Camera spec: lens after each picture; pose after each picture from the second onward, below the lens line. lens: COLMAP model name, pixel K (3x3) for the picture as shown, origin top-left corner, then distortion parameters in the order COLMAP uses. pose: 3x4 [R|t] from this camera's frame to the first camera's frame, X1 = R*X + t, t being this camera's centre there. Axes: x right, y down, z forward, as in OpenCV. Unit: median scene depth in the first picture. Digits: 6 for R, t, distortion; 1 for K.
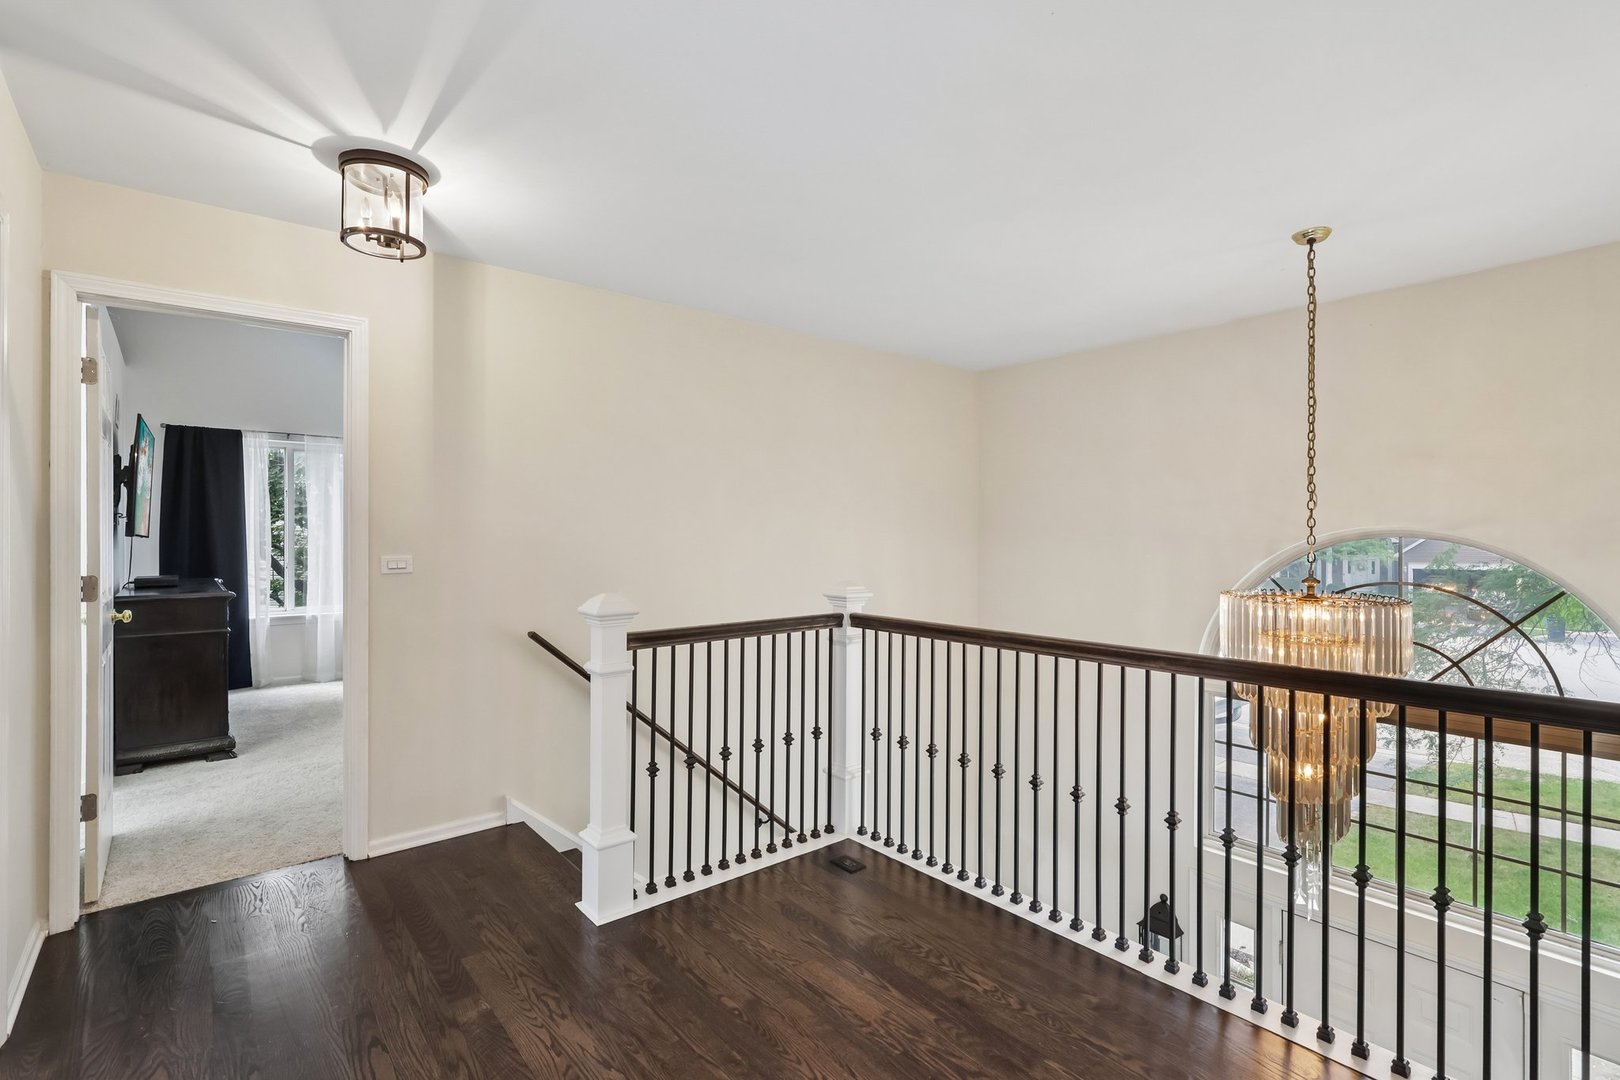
lens RADIAL K [[753.3, 0, 809.0], [0, 753.3, 544.5], [0, 0, 1]] dist [-0.006412, -0.000602]
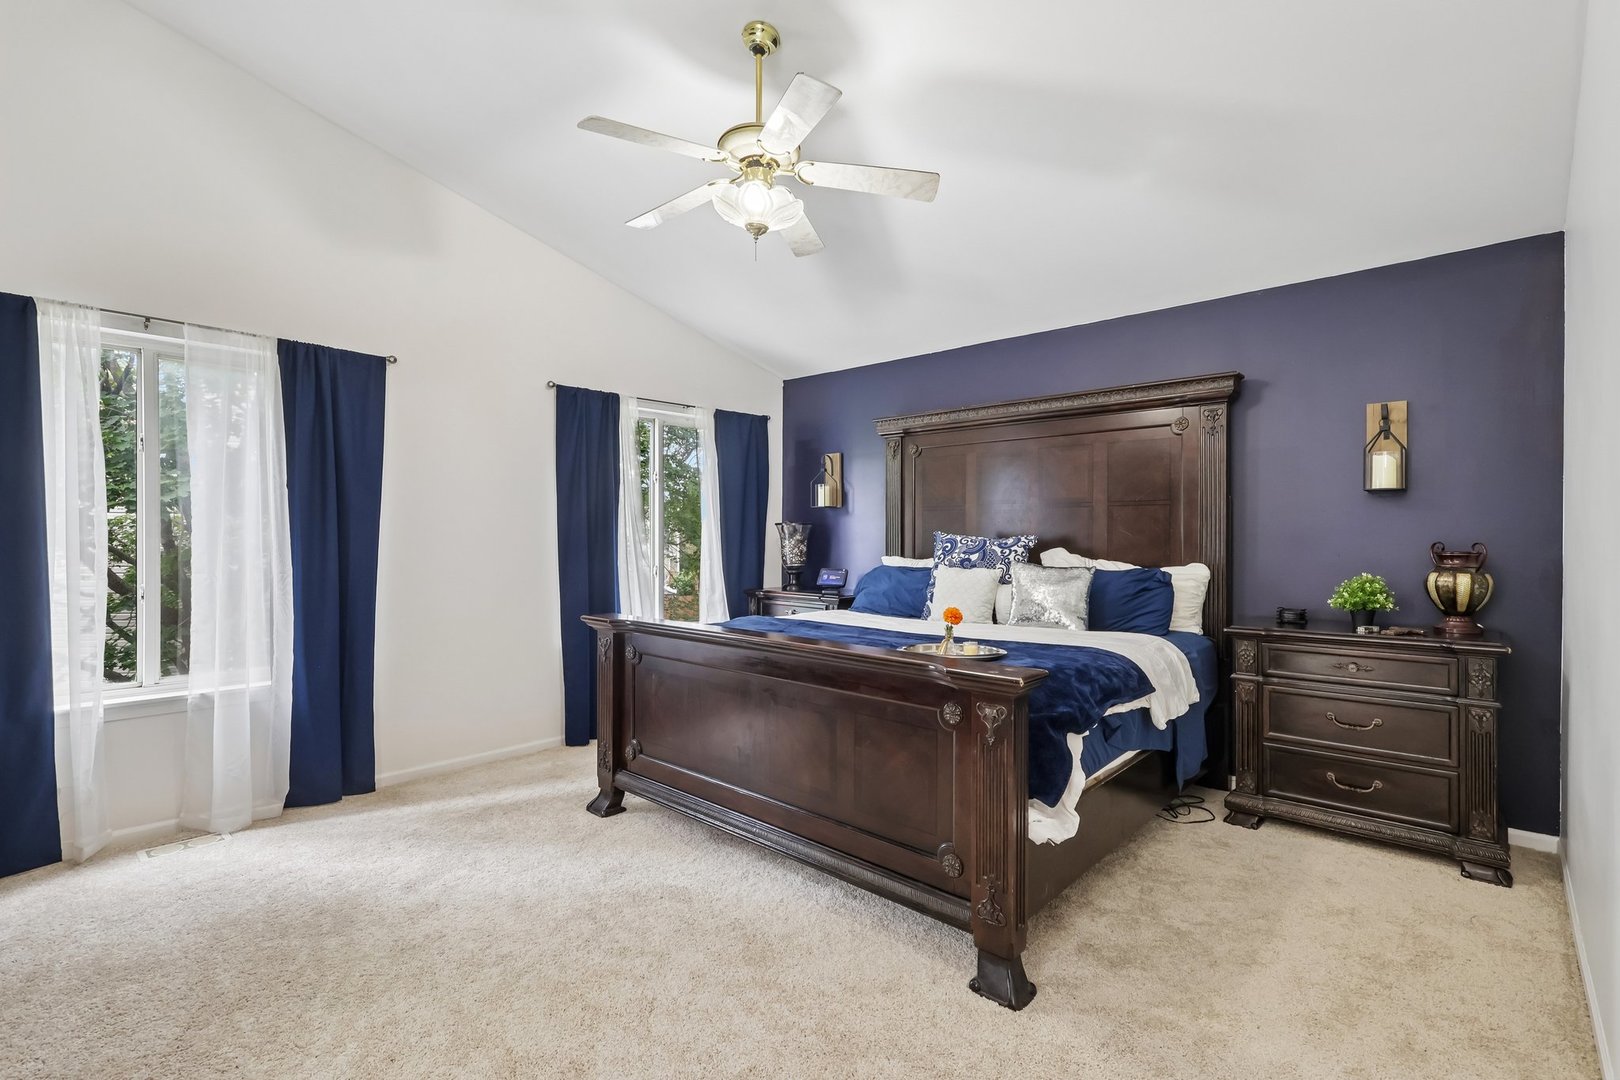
lens RADIAL K [[753.3, 0, 812.8], [0, 753.3, 542.1], [0, 0, 1]] dist [-0.006412, -0.000602]
pose [[0.991781, -0.002653, 0.127922, -0.324041], [0.002984, 0.999993, -0.002392, -0.002085], [-0.127915, 0.002754, 0.991781, 0.458949]]
